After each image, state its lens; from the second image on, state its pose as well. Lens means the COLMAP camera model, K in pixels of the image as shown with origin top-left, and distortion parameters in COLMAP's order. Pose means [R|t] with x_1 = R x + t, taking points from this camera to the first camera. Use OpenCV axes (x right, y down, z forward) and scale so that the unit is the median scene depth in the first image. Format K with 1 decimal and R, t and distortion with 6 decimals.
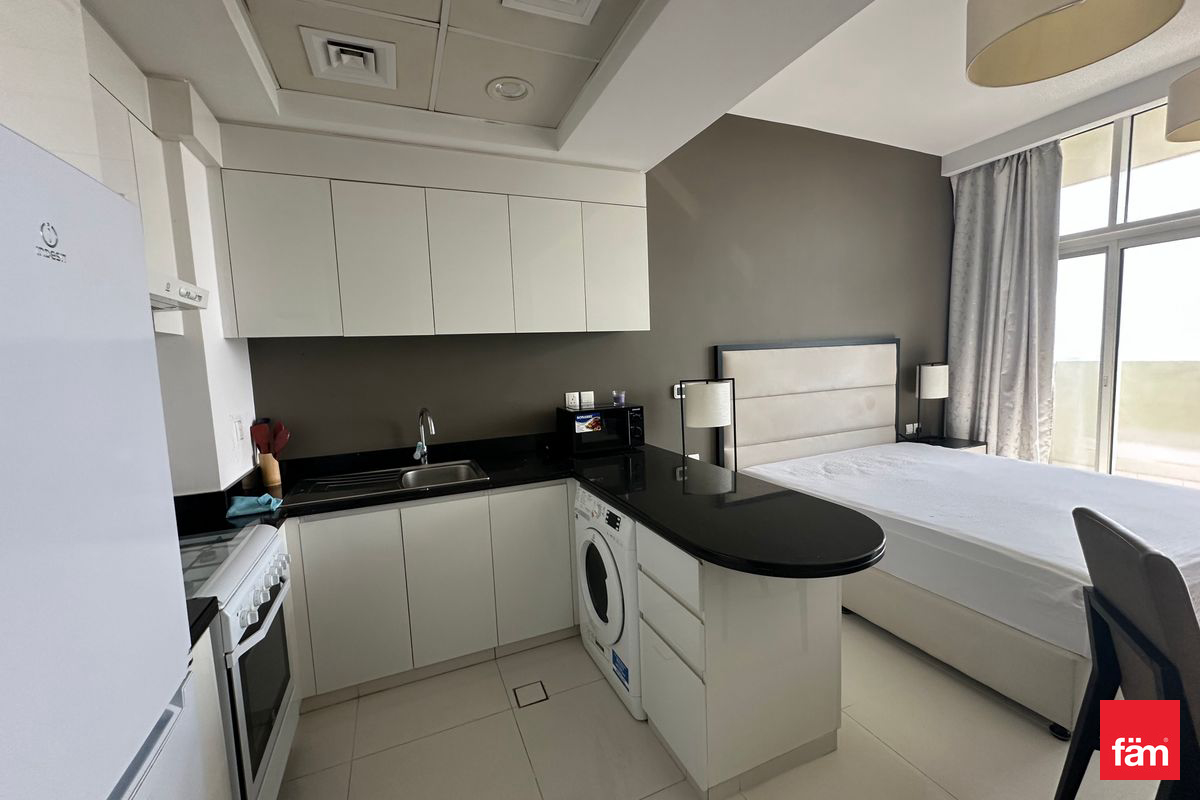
lens RADIAL K [[477.5, 0, 599.4], [0, 477.5, 399.6], [0, 0, 1]] dist [-0.004341, 0.000387]
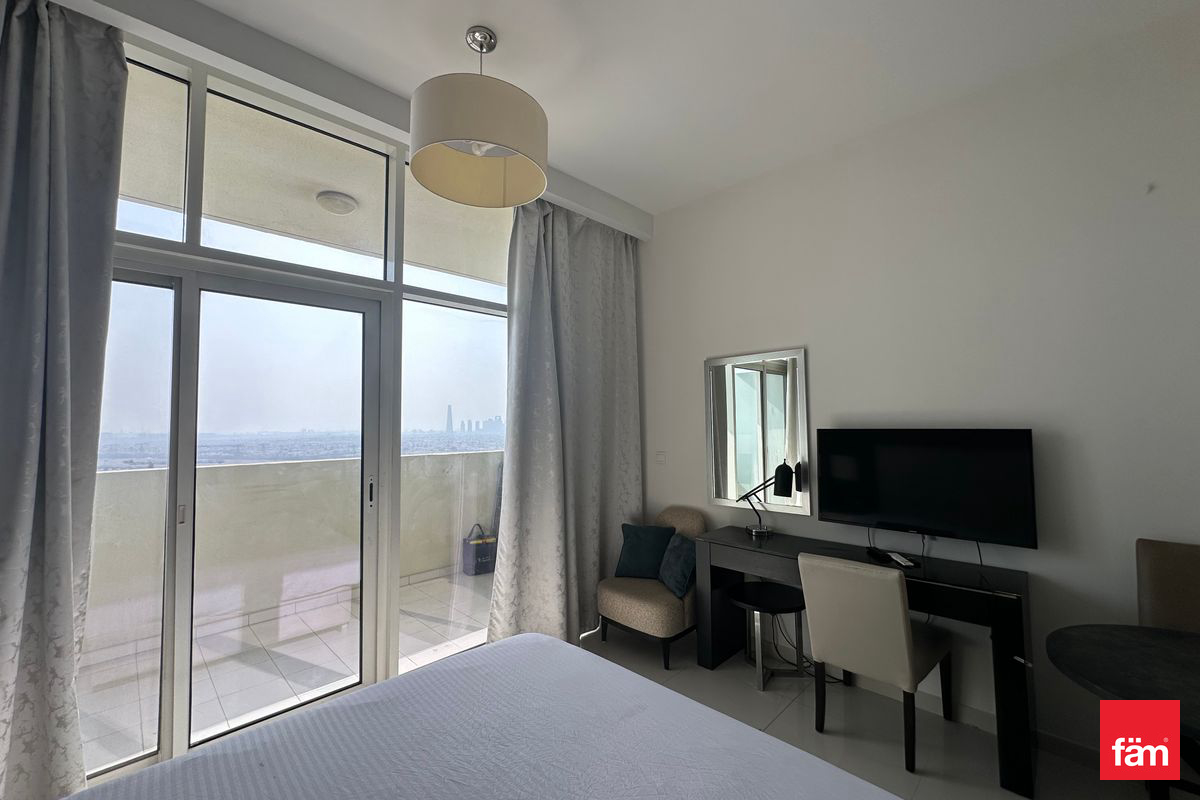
lens RADIAL K [[477.5, 0, 599.6], [0, 477.5, 401.5], [0, 0, 1]] dist [-0.004341, 0.000387]
pose [[-0.380561, 0.088000, 0.920559, 0.411280], [0.113843, 0.992348, -0.047799, -0.101215], [-0.917722, 0.086608, -0.387667, 0.875653]]
